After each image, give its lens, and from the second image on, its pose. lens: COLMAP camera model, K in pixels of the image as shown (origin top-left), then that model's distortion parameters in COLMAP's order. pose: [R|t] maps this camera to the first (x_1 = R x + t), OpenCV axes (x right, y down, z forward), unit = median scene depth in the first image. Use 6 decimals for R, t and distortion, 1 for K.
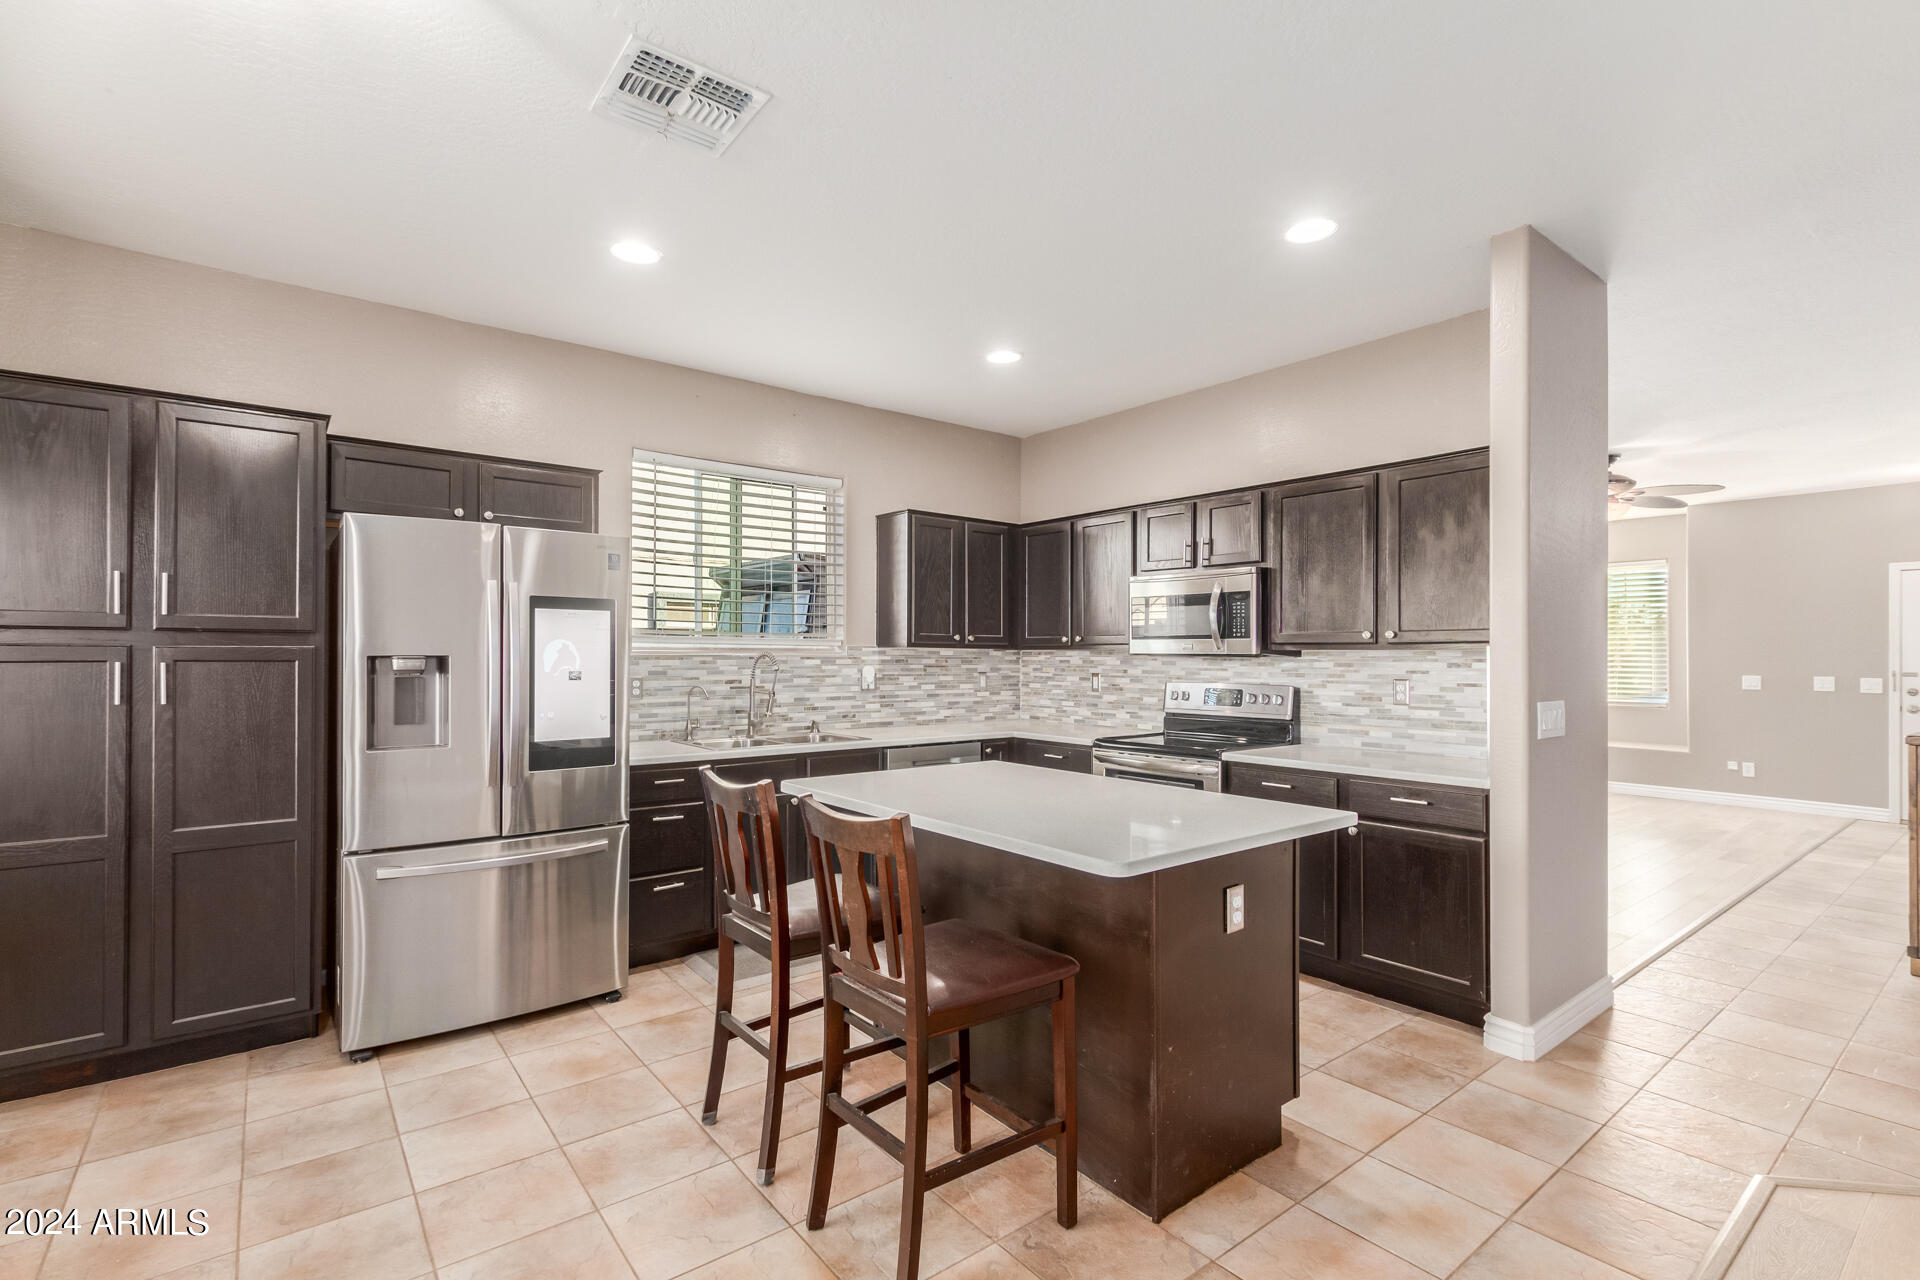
lens RADIAL K [[886.9, 0, 949.5], [0, 886.9, 643.8], [0, 0, 1]] dist [0.014538, -0.006557]
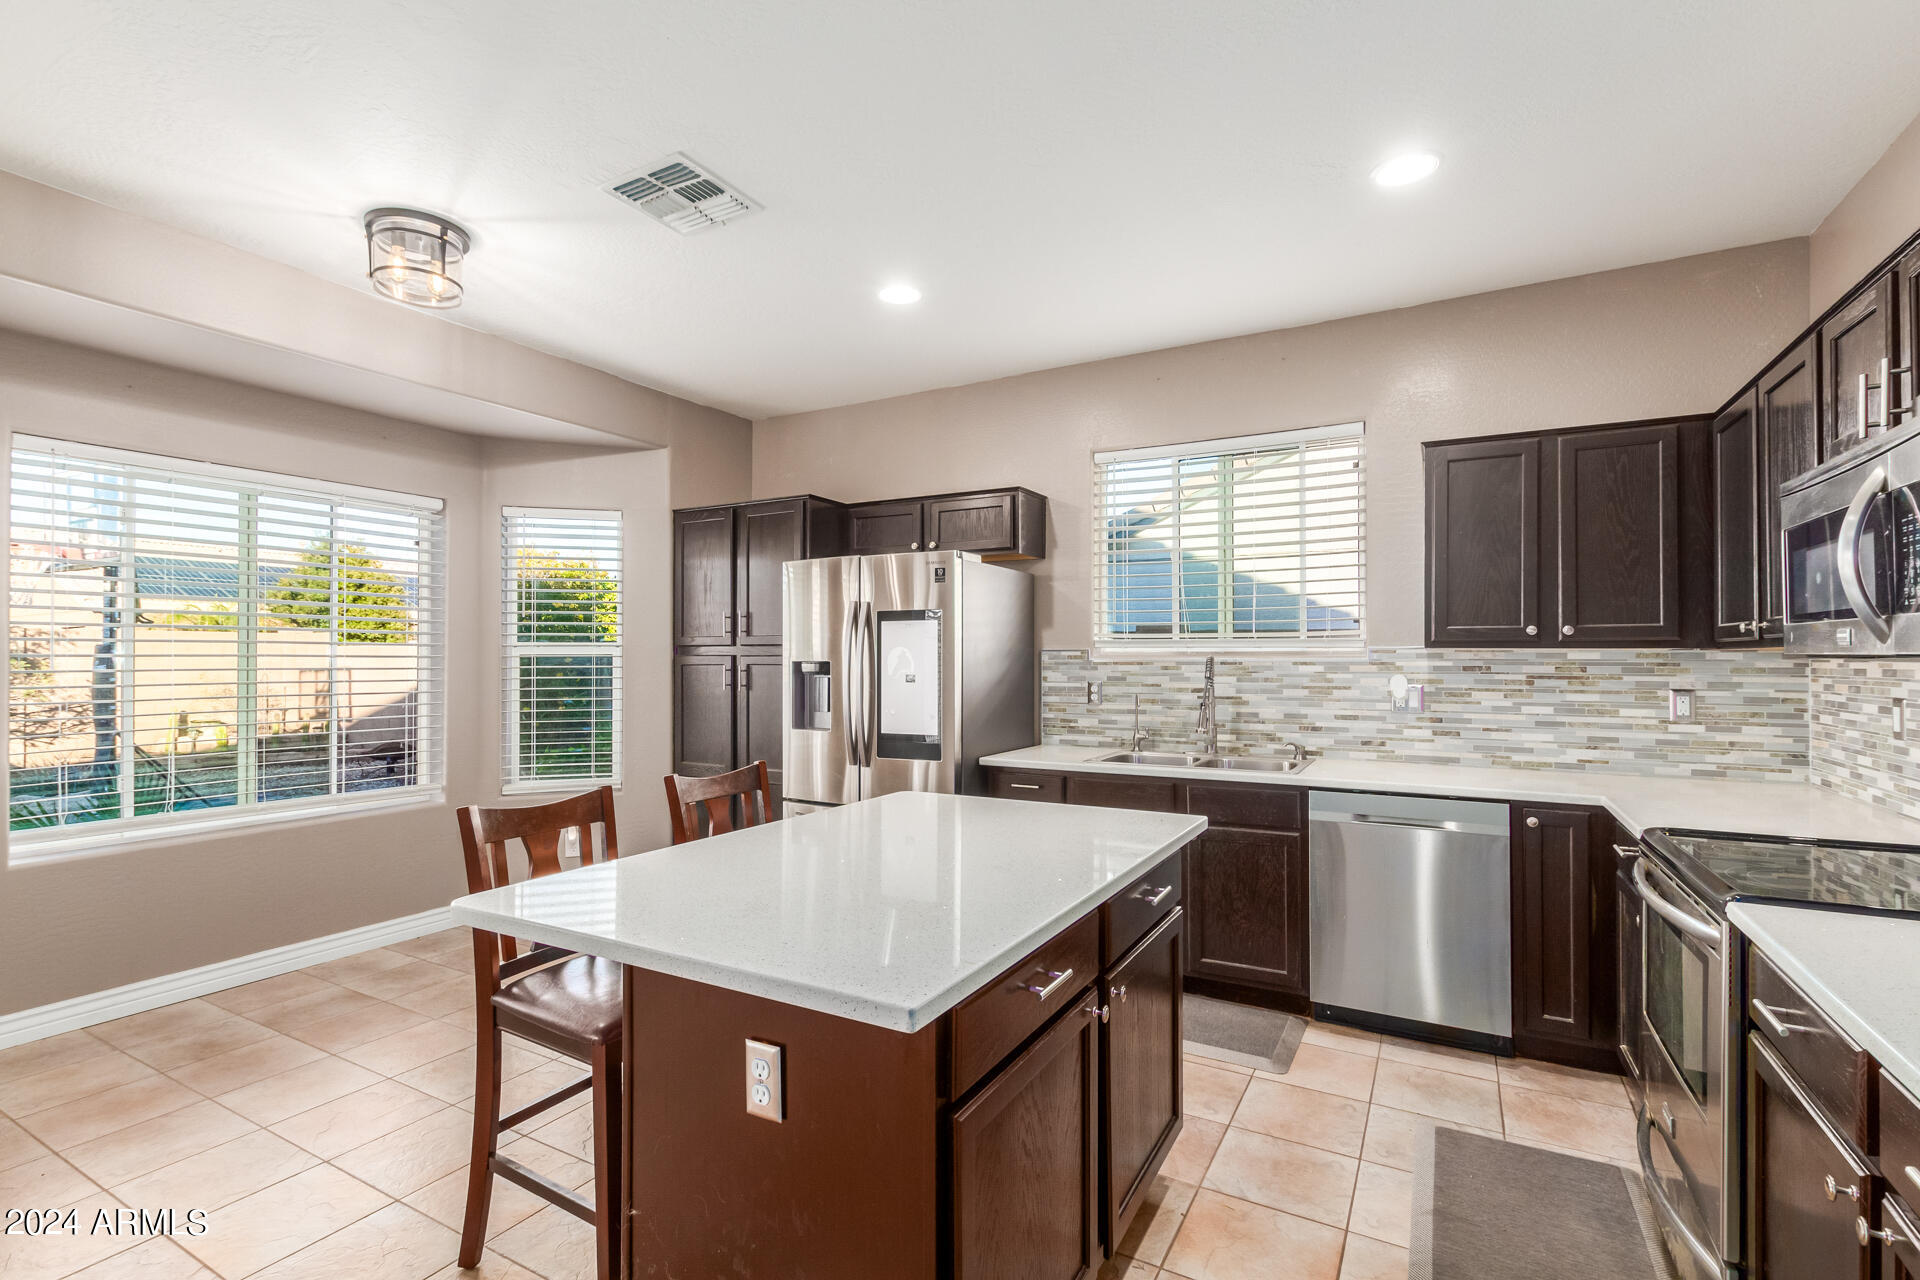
lens RADIAL K [[882.1, 0, 947.5], [0, 882.1, 652.3], [0, 0, 1]] dist [0.002975, 0.000361]
pose [[0.372140, -0.009337, -0.928130, 0.432371], [0.013864, 0.999894, -0.004500, 0.005350], [0.928073, -0.011193, 0.372230, 0.410924]]
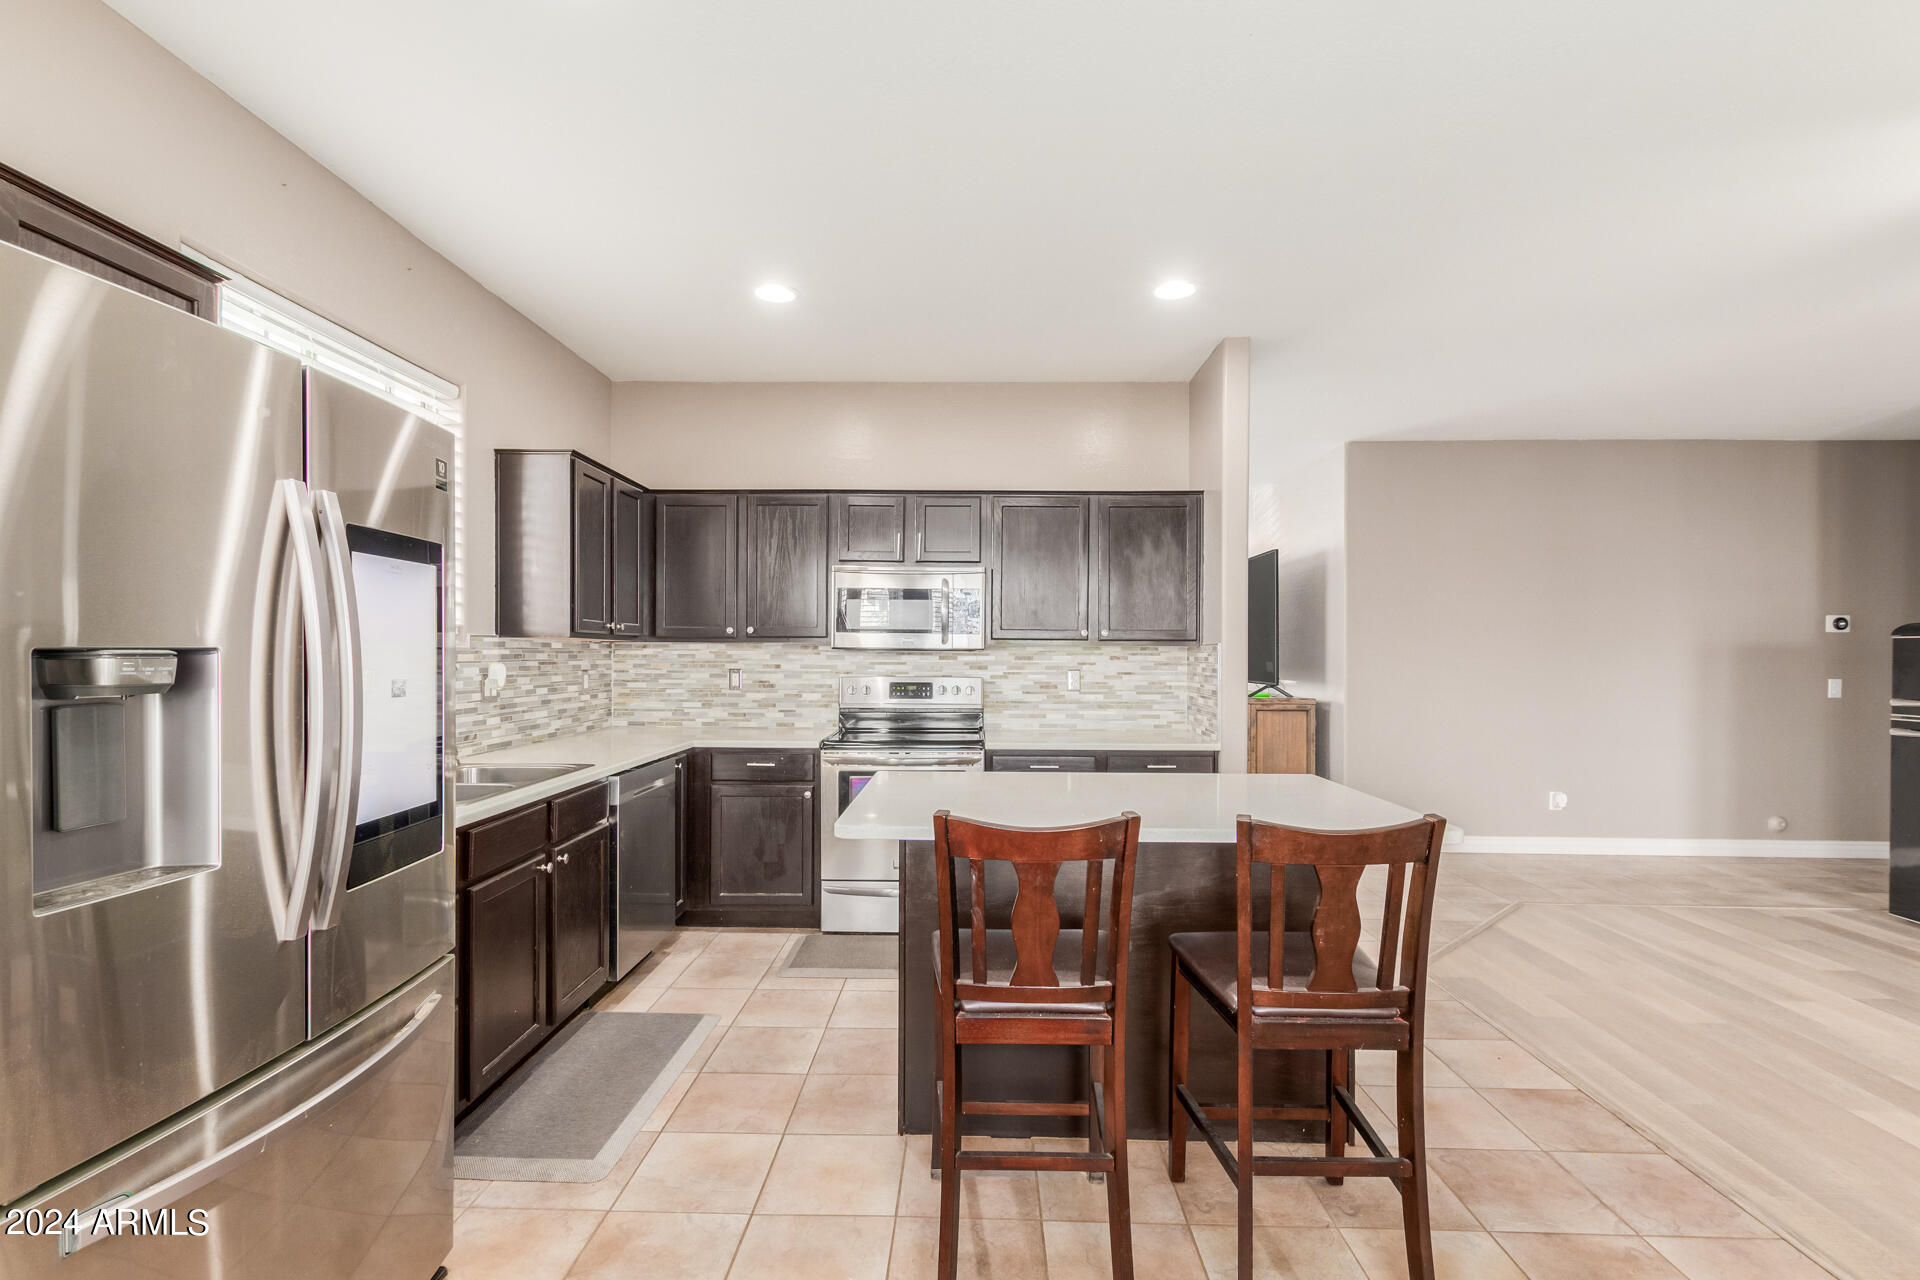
lens RADIAL K [[883.7, 0, 956.9], [0, 883.7, 651.9], [0, 0, 1]] dist [0.004036, 0.000761]
pose [[0.640190, -0.000566, 0.768216, -0.399522], [-0.013199, 0.999844, 0.011736, 0.002981], [-0.768103, -0.017653, 0.640083, 0.281283]]
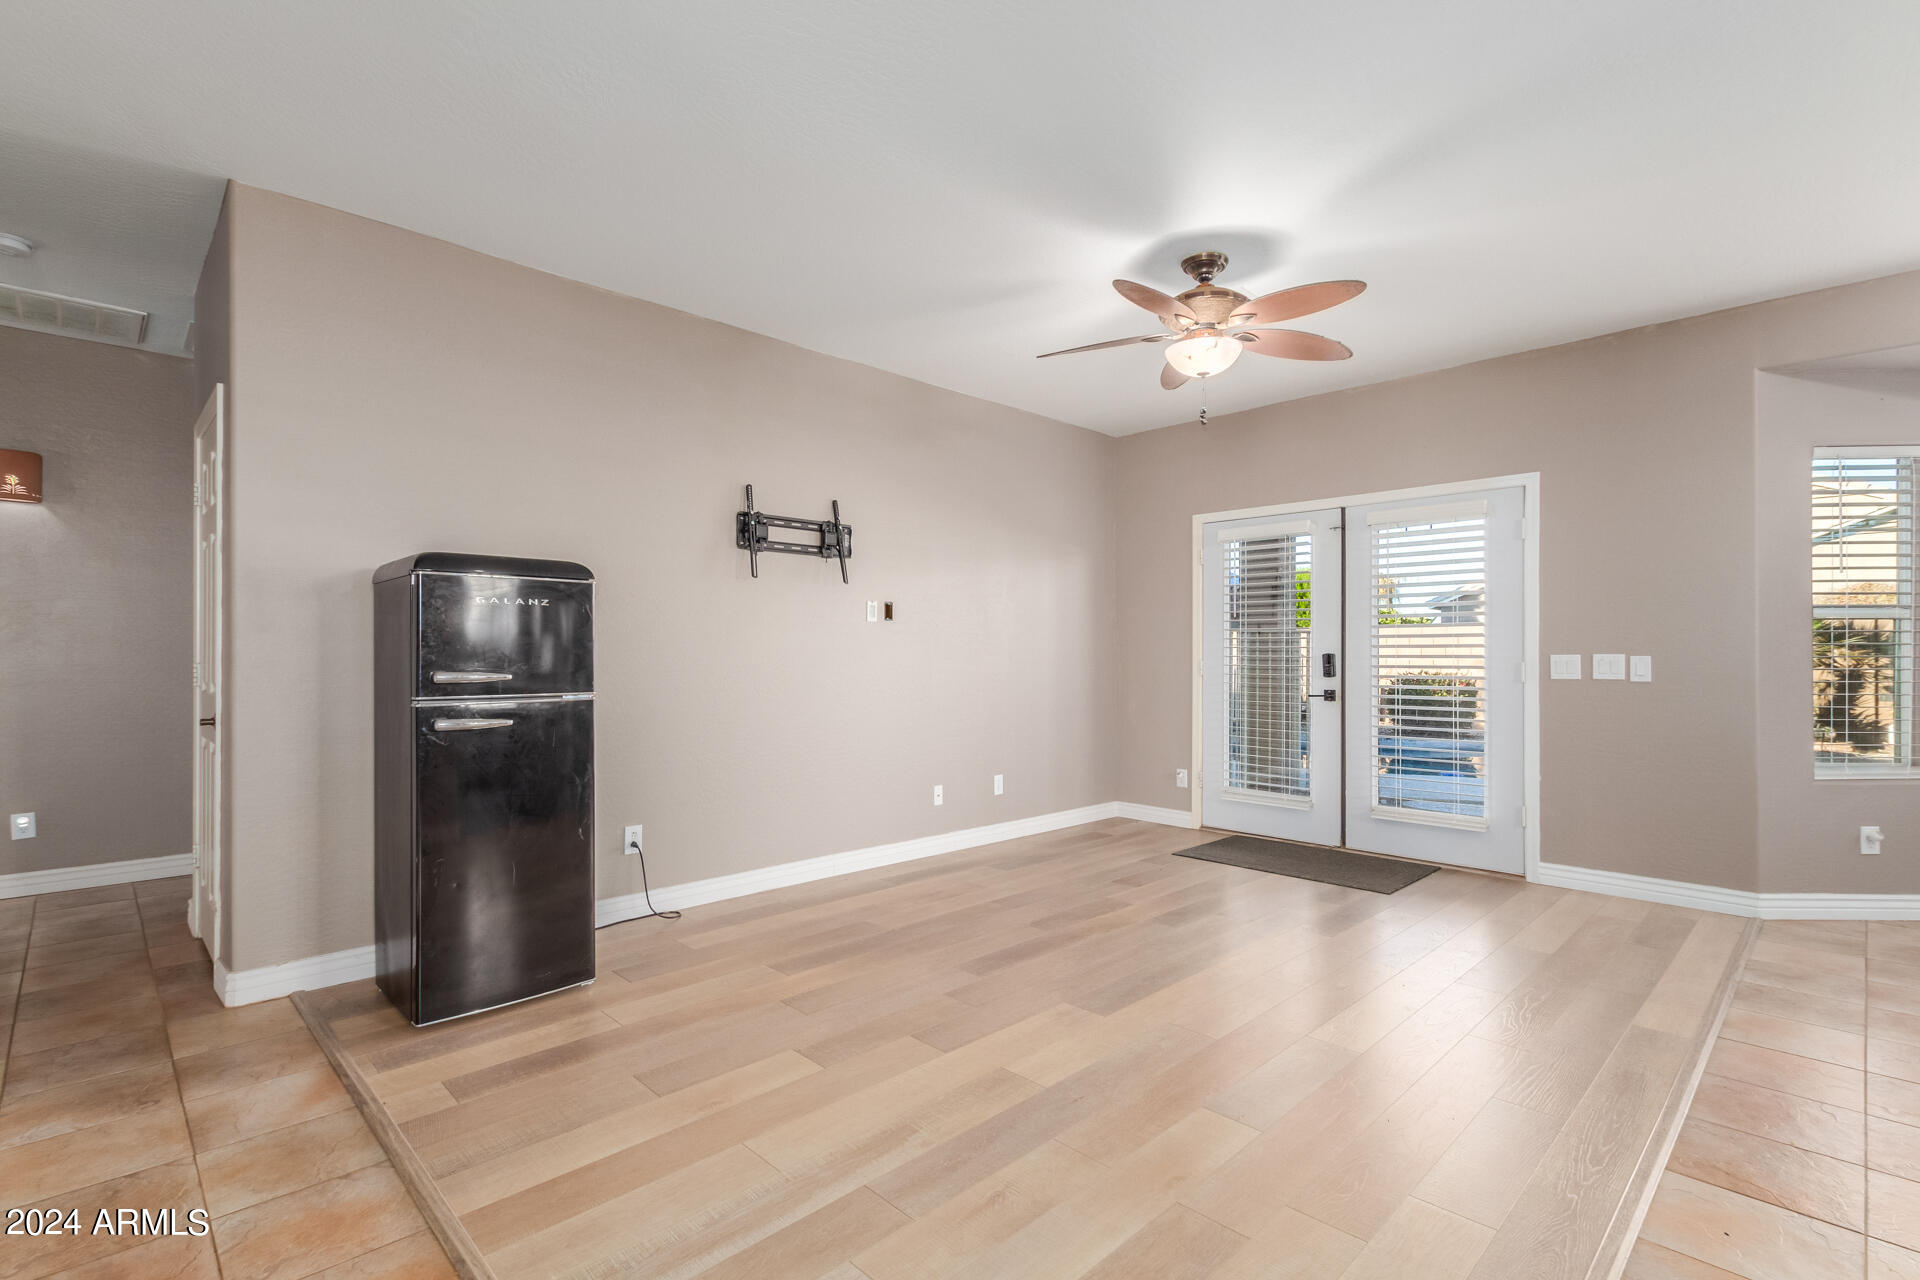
lens RADIAL K [[882.1, 0, 947.5], [0, 882.1, 652.3], [0, 0, 1]] dist [0.002975, 0.000361]
pose [[-0.995372, -0.006412, -0.095883, 0.631498], [-0.004971, 0.999871, -0.015262, 0.042374], [0.095969, -0.014714, -0.995276, 0.708999]]
